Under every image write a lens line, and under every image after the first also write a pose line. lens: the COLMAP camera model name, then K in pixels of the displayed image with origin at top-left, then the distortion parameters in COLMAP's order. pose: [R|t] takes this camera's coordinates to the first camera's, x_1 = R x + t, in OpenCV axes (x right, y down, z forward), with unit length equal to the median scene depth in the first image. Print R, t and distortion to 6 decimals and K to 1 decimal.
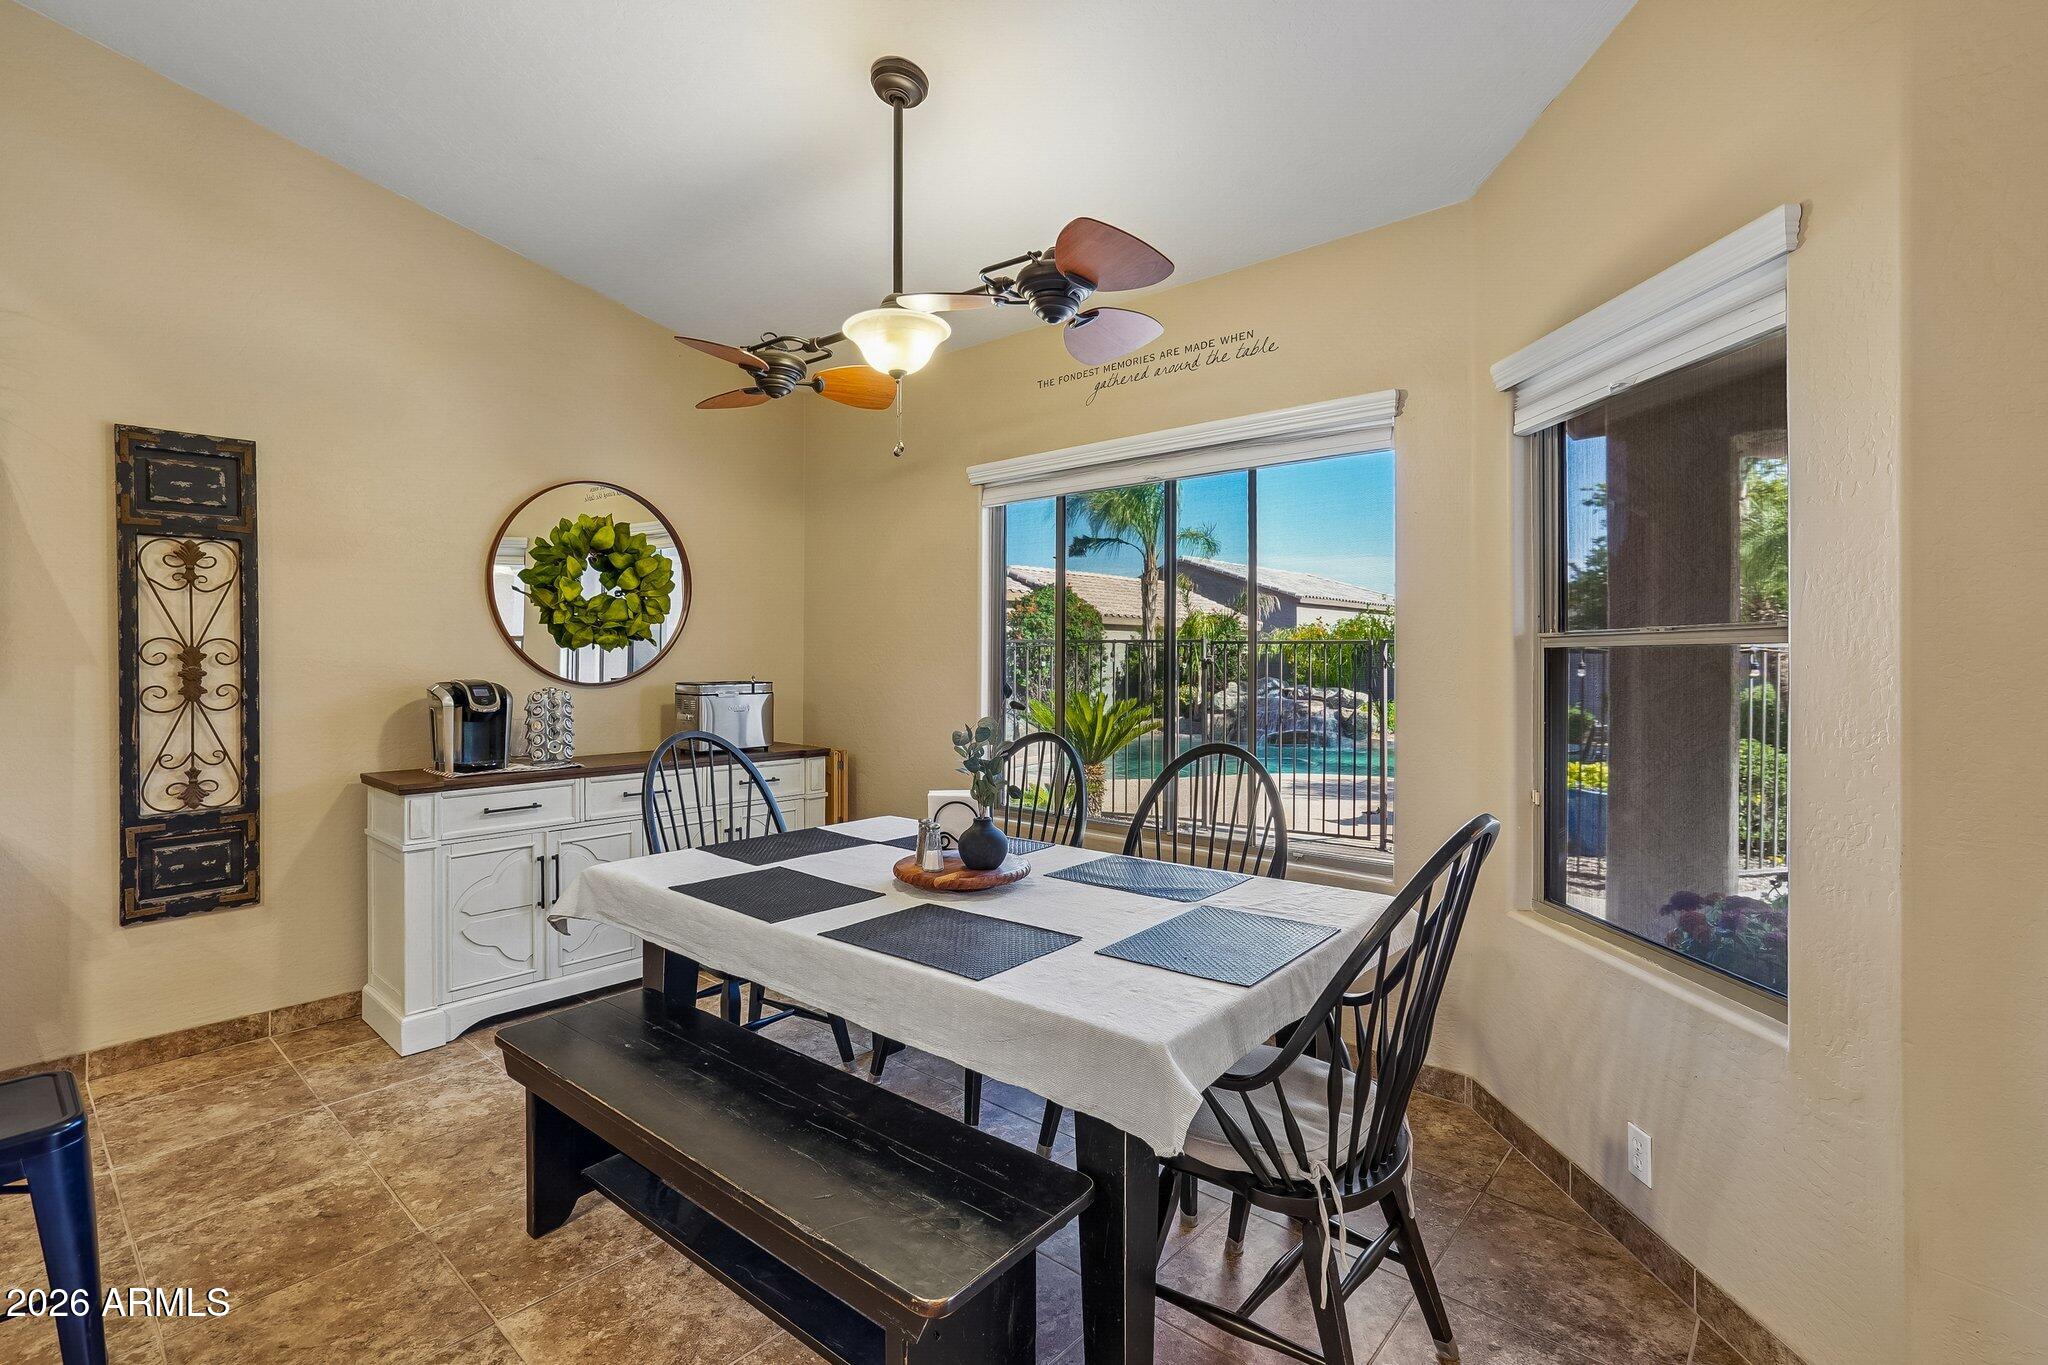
lens RADIAL K [[945.8, 0, 1016.1], [0, 945.8, 649.9], [0, 0, 1]] dist [-0.037994, 0.019595]
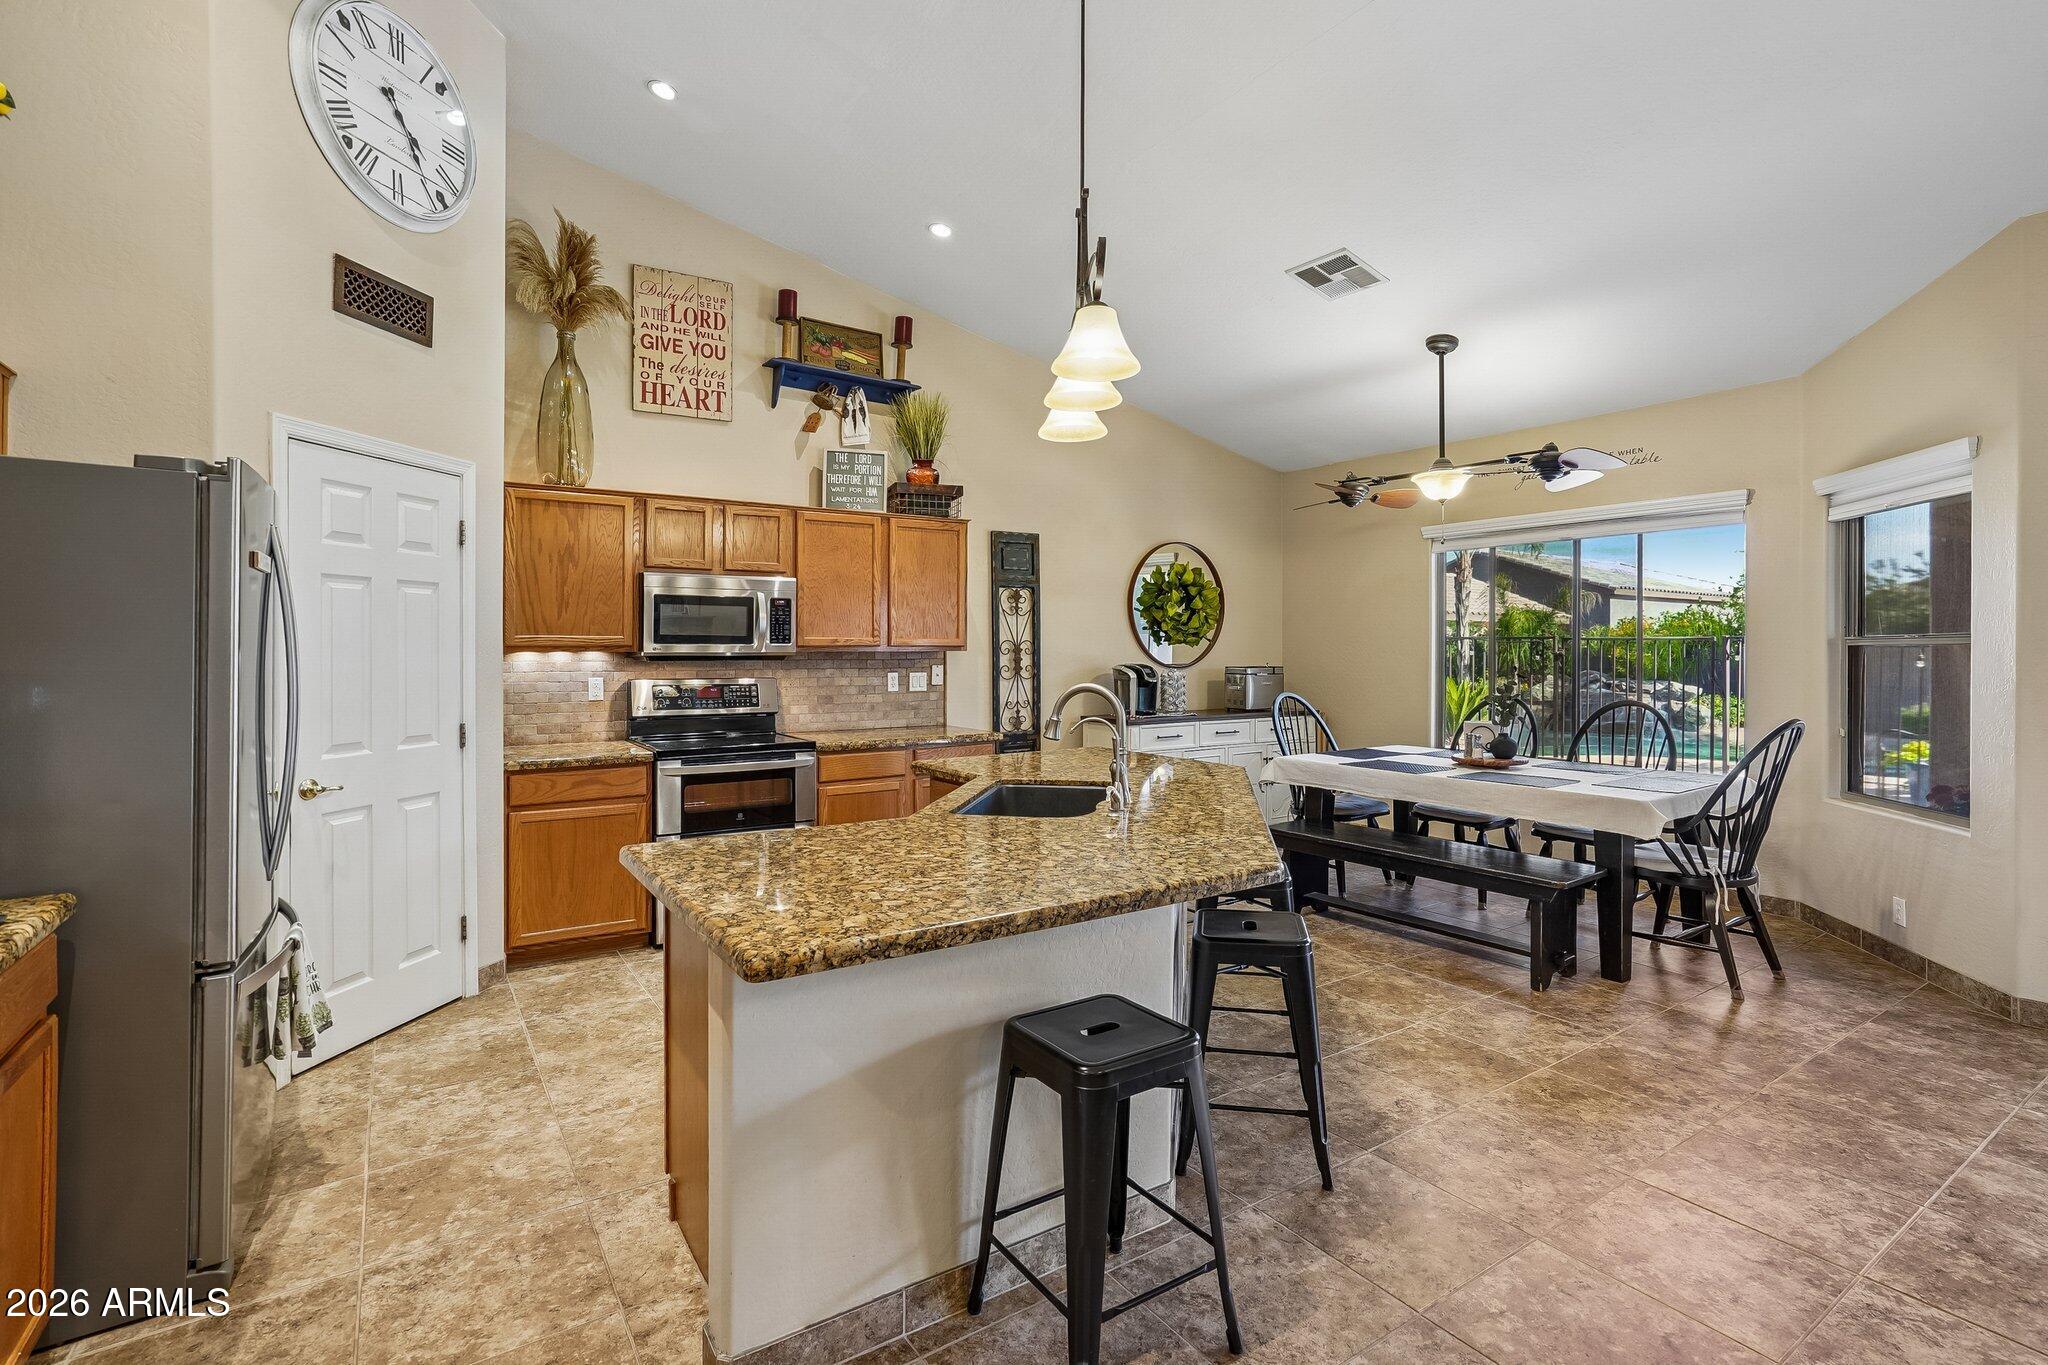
lens RADIAL K [[945.8, 0, 1014.2], [0, 945.8, 652.2], [0, 0, 1]] dist [-0.037994, 0.019595]
pose [[0.964281, 0.000564, -0.264882, -0.376681], [0.001663, 0.999965, 0.008181, -0.004887], [0.264877, -0.008329, 0.964246, -0.858410]]
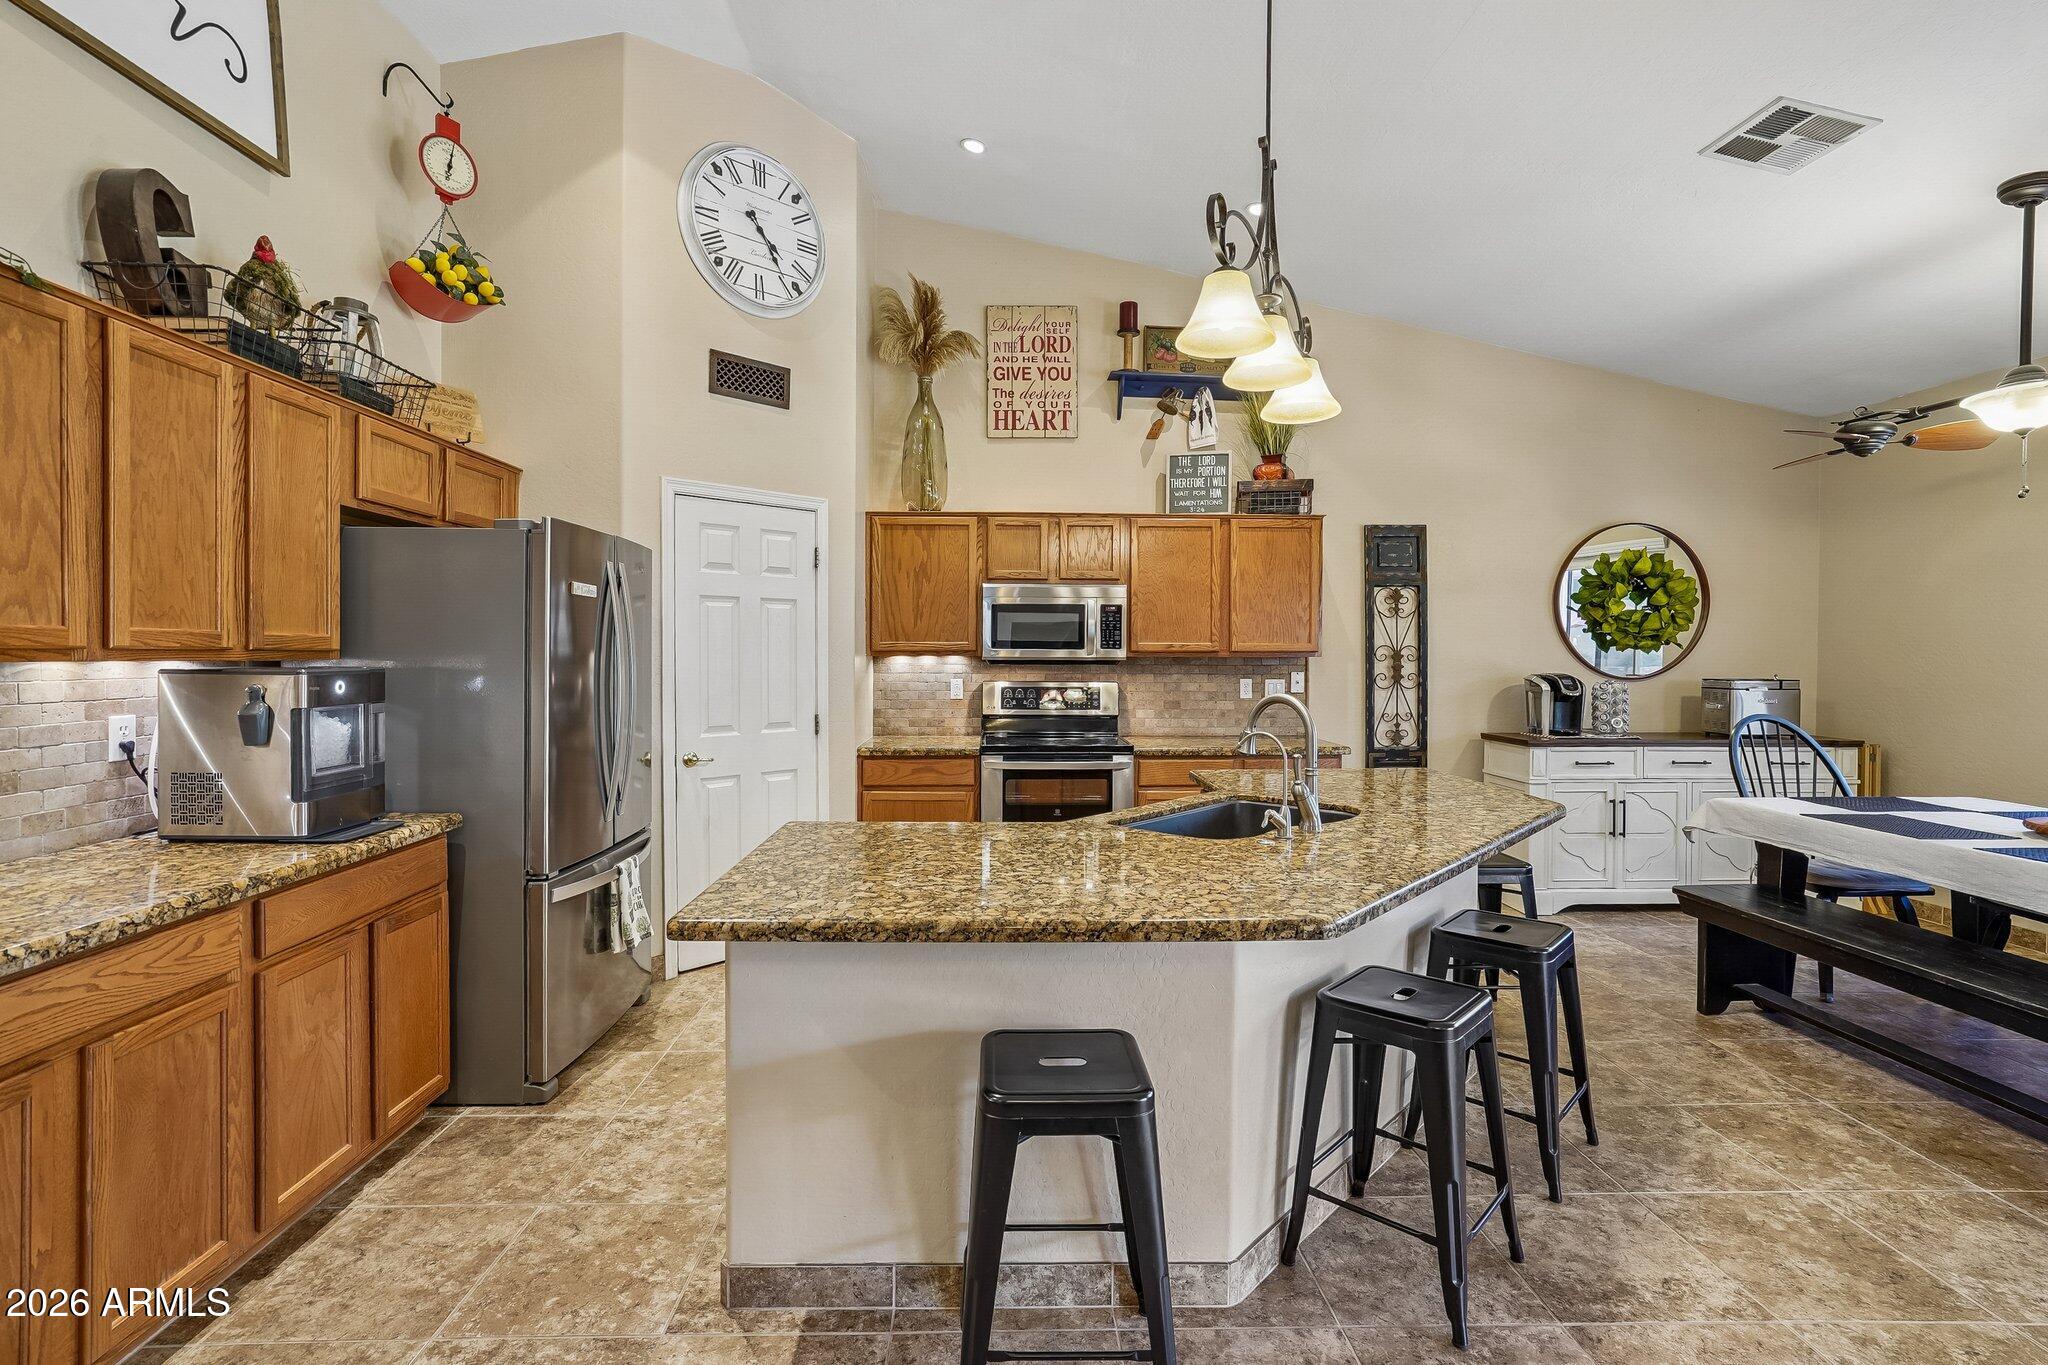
lens RADIAL K [[945.8, 0, 1010.6], [0, 945.8, 664.3], [0, 0, 1]] dist [-0.037994, 0.019595]
pose [[0.675517, 0.009797, -0.737279, -0.097967], [0.001545, 0.999891, 0.014702, -0.004755], [0.737342, -0.011071, 0.675428, -0.670977]]
